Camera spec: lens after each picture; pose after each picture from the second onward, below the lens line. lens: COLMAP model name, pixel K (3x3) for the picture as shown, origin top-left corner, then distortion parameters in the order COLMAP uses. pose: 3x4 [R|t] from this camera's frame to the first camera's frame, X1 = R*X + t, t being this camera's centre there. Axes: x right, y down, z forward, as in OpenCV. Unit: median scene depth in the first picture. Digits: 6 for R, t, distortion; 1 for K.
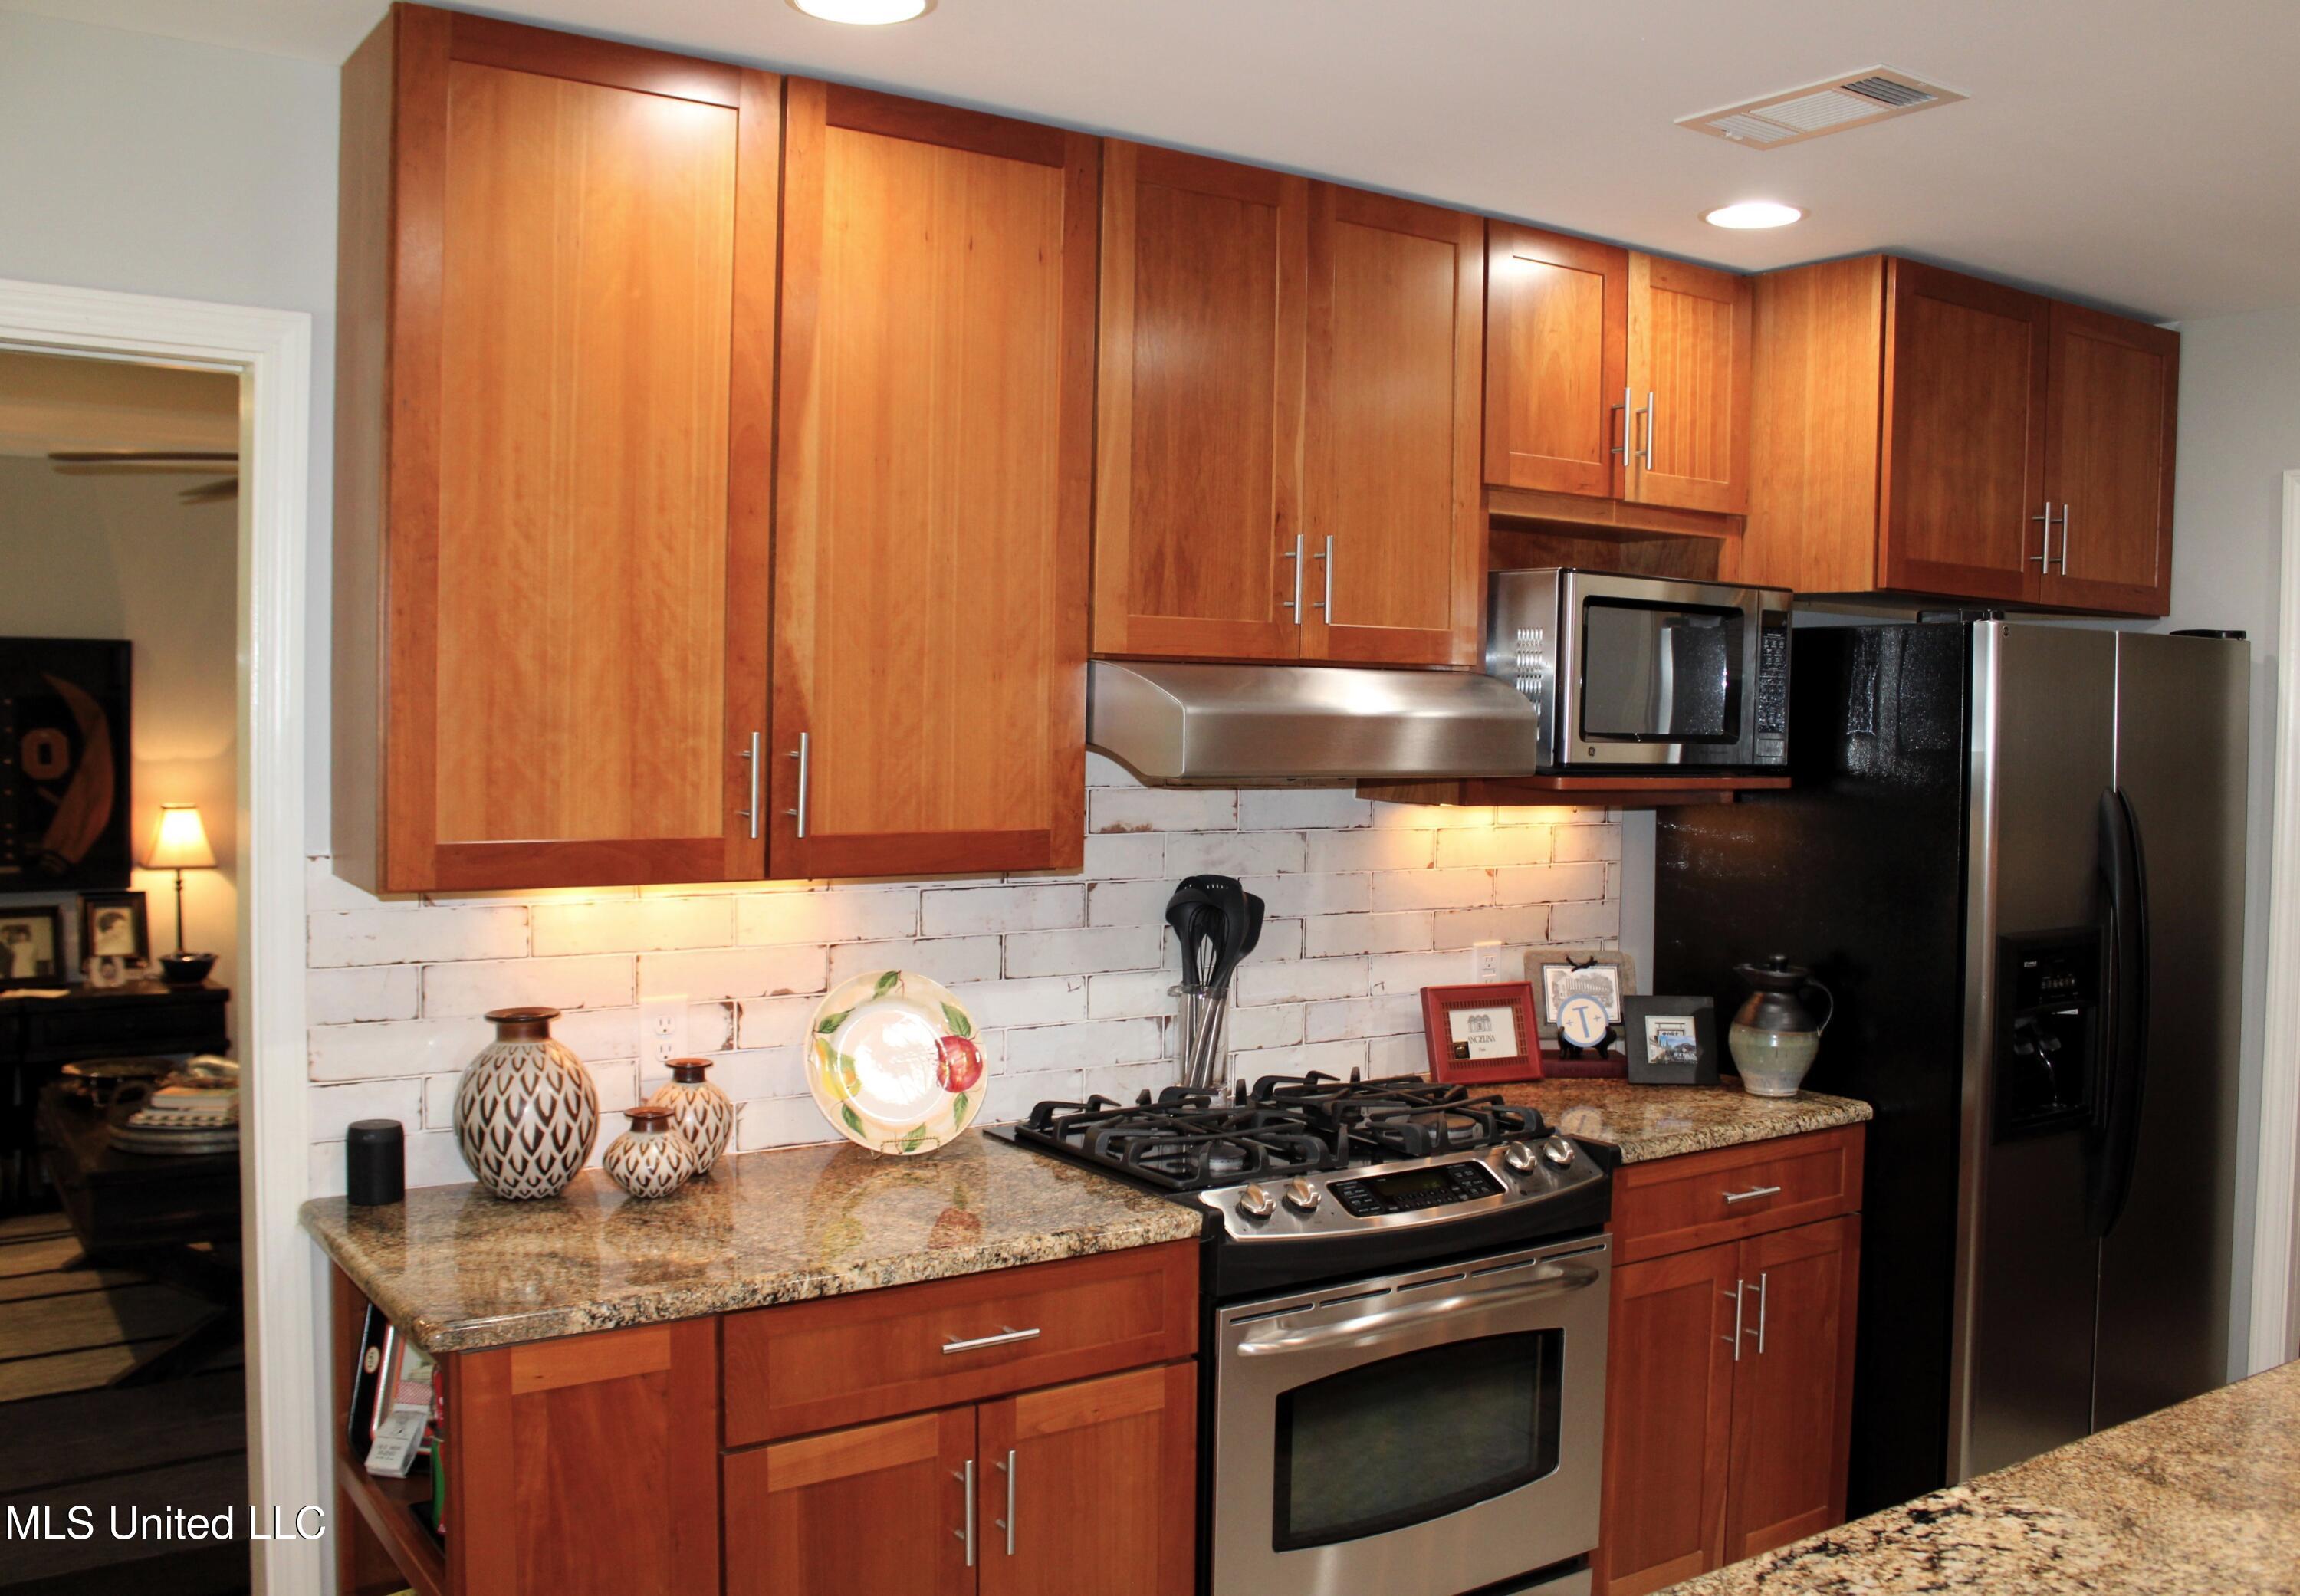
lens RADIAL K [[2072.7, 0, 1149.7], [0, 2072.7, 796.8], [0, 0, 1]] dist [-0.111718, 0.010070]
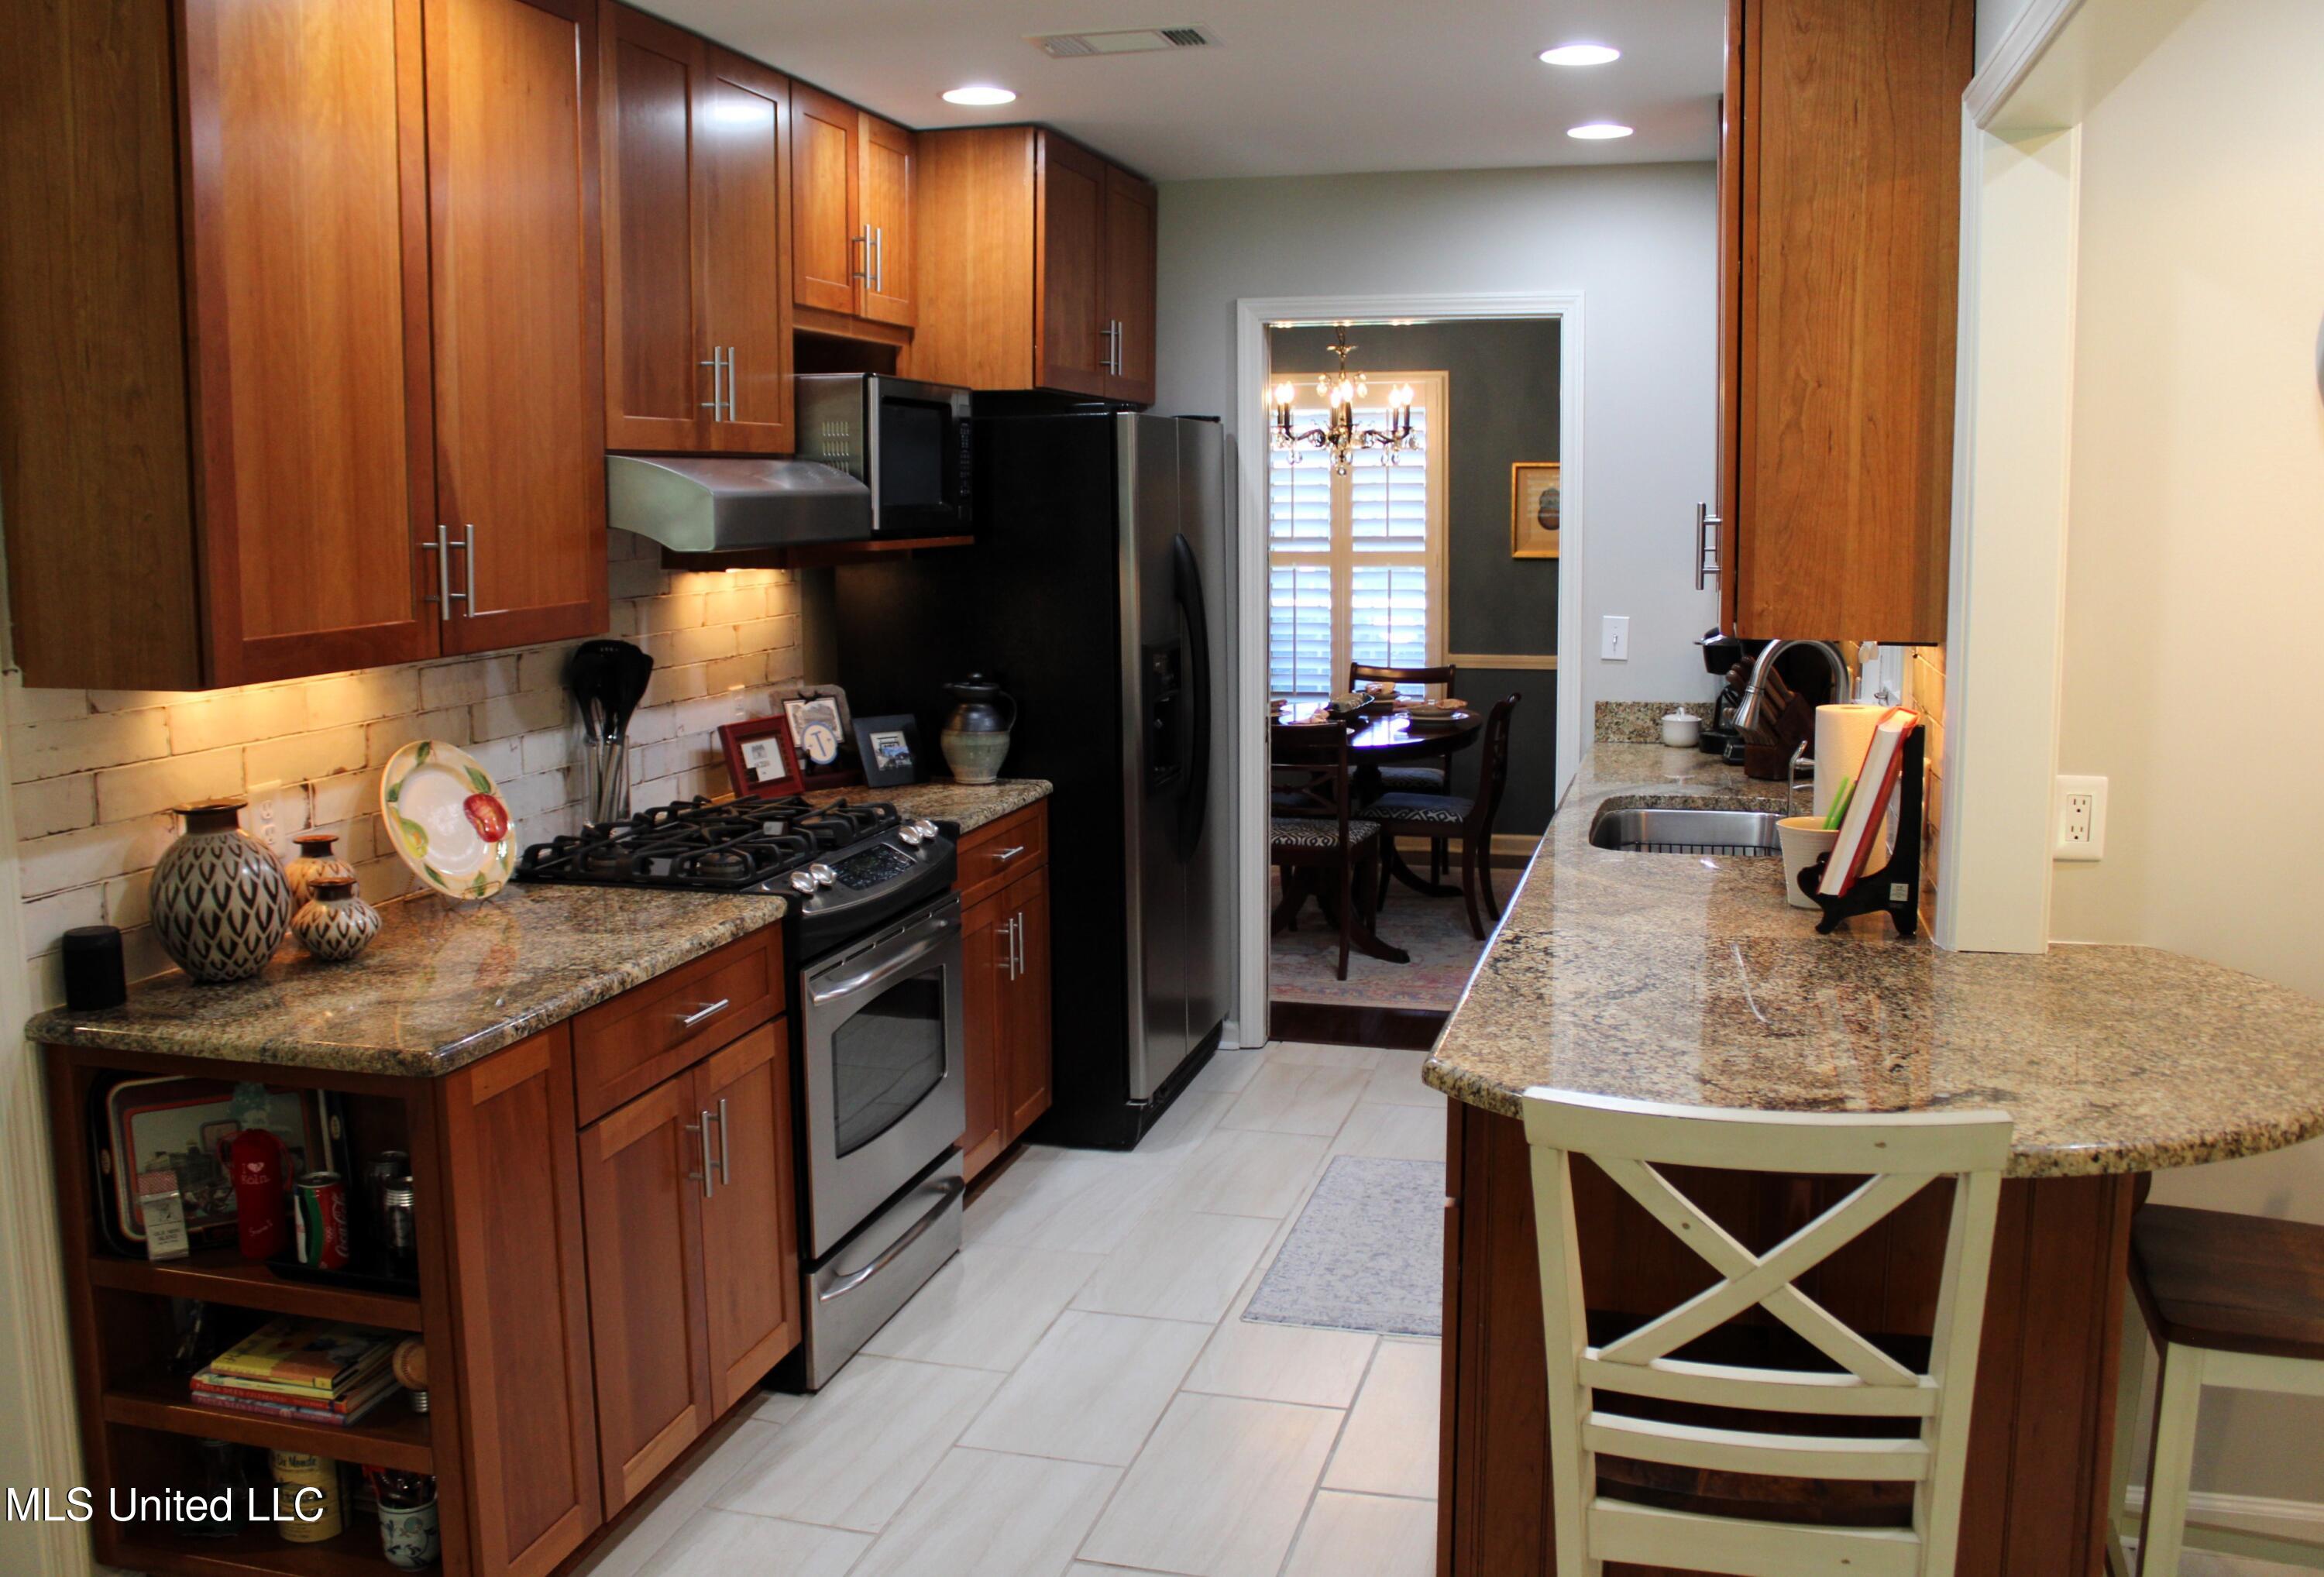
lens RADIAL K [[2035.8, 0, 1161.5], [0, 2035.8, 772.6], [0, 0, 1]] dist [-0.090230, 0.009432]
pose [[0.776071, -0.111110, 0.620780, -0.413382], [0.049611, 0.992063, 0.115544, -0.003620], [-0.628691, -0.058873, 0.775423, -0.071455]]
